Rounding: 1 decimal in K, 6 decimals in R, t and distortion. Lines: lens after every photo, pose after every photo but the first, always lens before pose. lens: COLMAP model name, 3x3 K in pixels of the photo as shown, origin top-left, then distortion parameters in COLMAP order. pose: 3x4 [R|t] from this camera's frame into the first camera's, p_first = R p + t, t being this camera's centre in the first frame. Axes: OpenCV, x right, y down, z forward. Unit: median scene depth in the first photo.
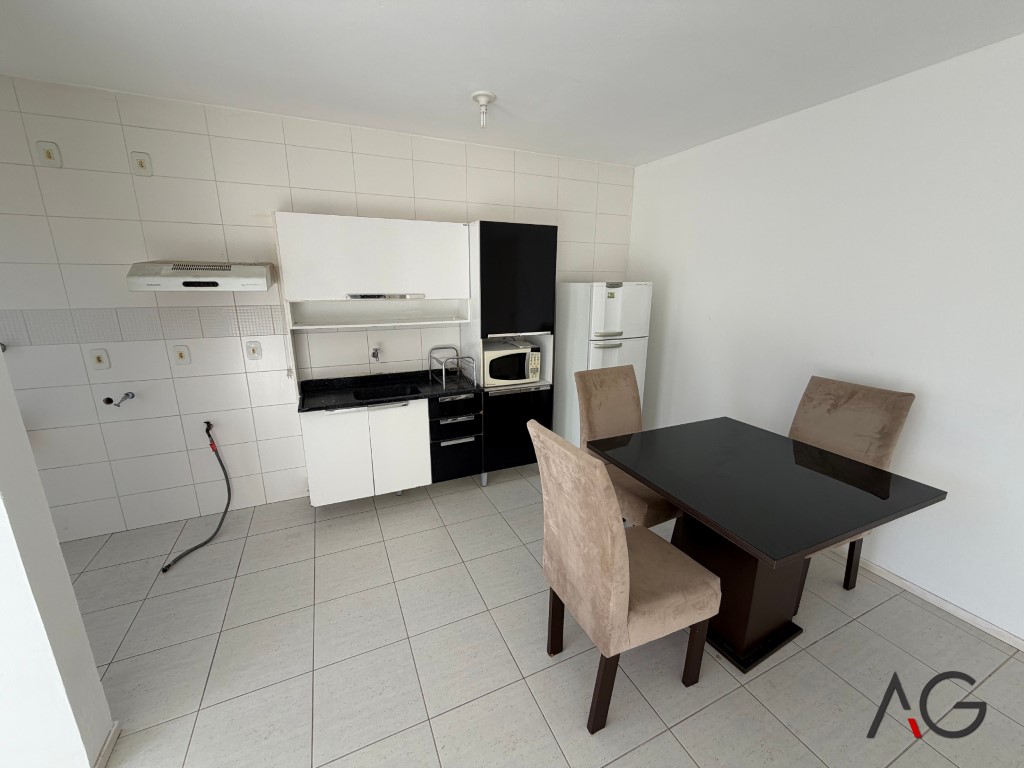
lens RADIAL K [[409.4, 0, 512.0], [0, 409.4, 384.0], [0, 0, 1]] dist [-0.000446, 0.000198]
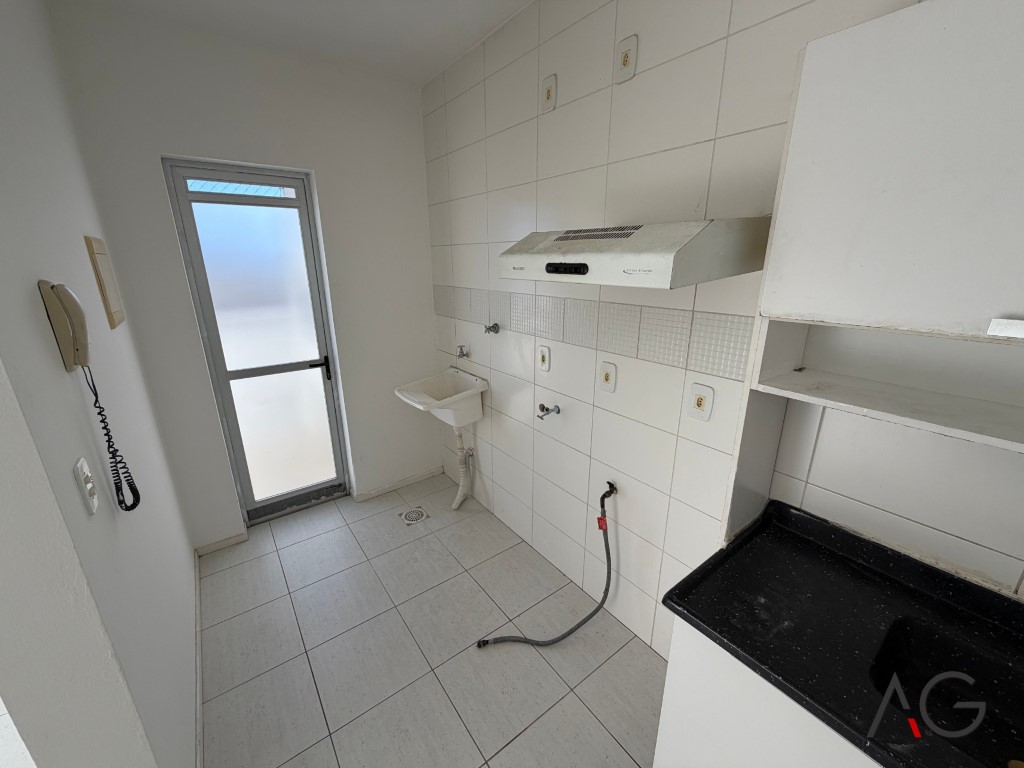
lens RADIAL K [[409.4, 0, 512.0], [0, 409.4, 384.0], [0, 0, 1]] dist [-0.000446, 0.000198]
pose [[0.208087, 0.283548, -0.936109, -0.226356], [-0.235008, 0.943517, 0.233552, -0.172859], [0.949458, 0.171394, 0.262970, 0.677281]]
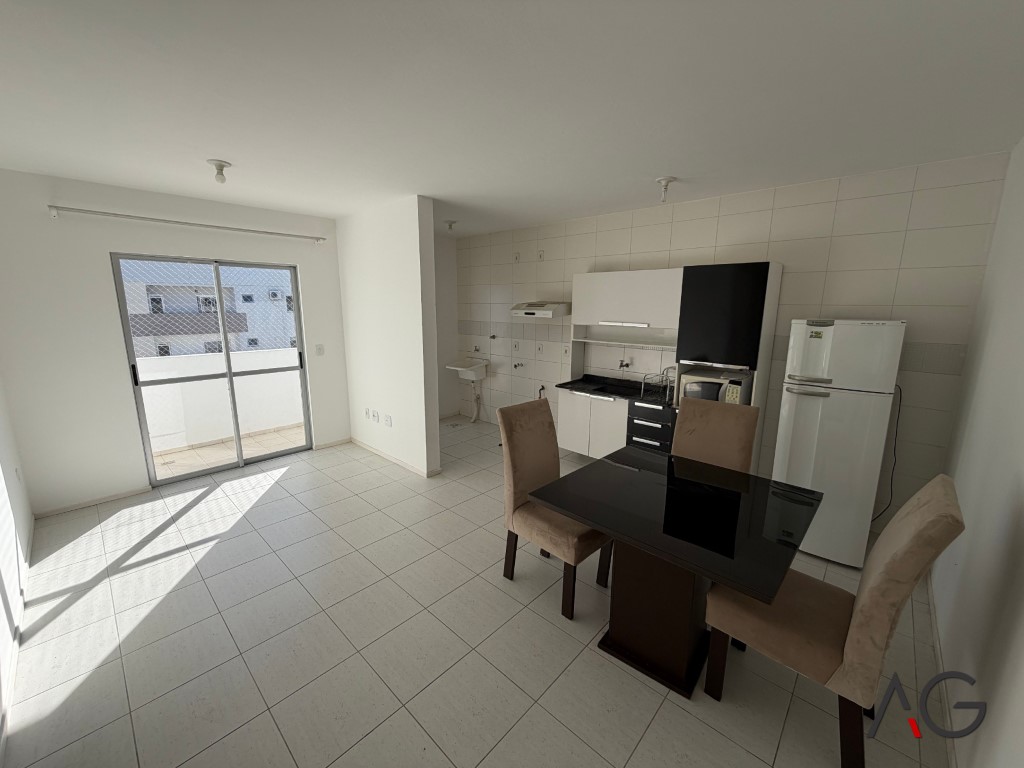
lens RADIAL K [[409.4, 0, 512.0], [0, 409.4, 384.0], [0, 0, 1]] dist [-0.000446, 0.000198]
pose [[0.387524, 0.176266, -0.904851, 0.919498], [-0.230989, 0.968804, 0.089798, -0.052573], [0.892451, 0.174212, 0.416150, 0.100055]]
